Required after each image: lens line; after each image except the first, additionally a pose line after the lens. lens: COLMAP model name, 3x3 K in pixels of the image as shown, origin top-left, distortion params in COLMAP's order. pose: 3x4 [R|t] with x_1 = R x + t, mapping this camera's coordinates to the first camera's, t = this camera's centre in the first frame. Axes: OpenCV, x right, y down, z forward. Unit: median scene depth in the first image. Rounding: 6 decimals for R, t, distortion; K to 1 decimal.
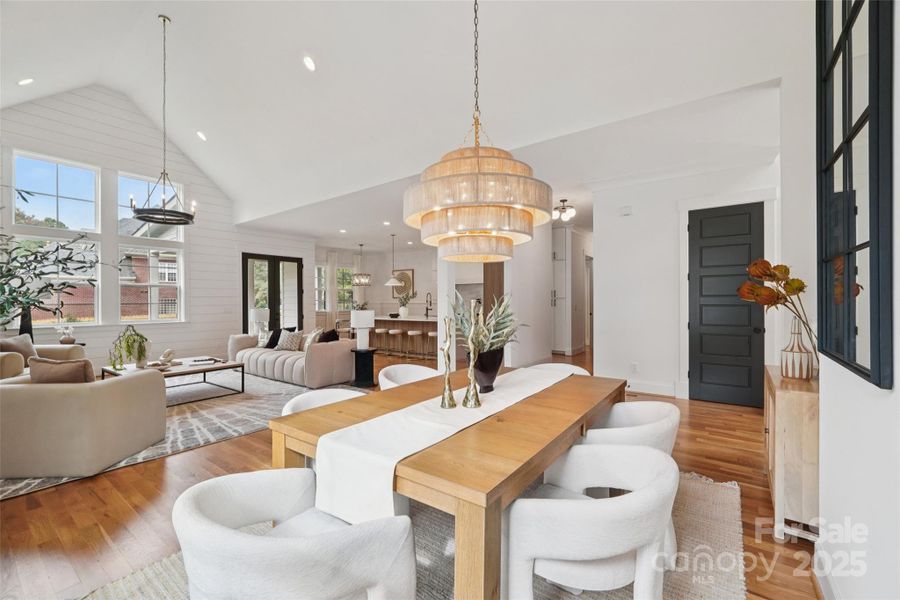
lens RADIAL K [[379.4, 0, 454.2], [0, 379.4, 301.1], [0, 0, 1]] dist [-0.015149, 0.004476]
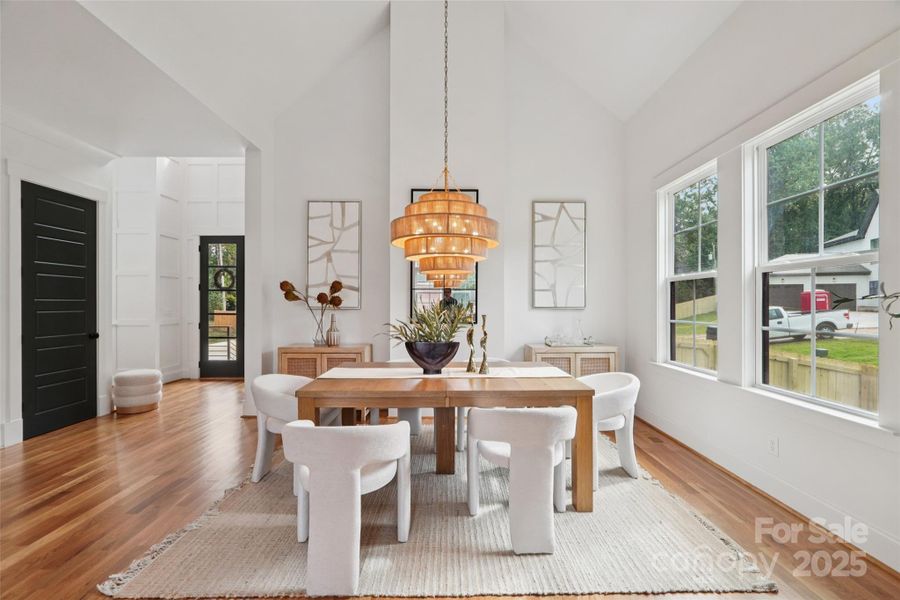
lens RADIAL K [[379.4, 0, 450.2], [0, 379.4, 302.5], [0, 0, 1]] dist [-0.015149, 0.004476]
pose [[-0.598140, 0.008079, 0.801351, -0.236210], [0.005238, 0.999967, -0.006172, 0.001290], [-0.801374, 0.000506, -0.598163, 0.412226]]
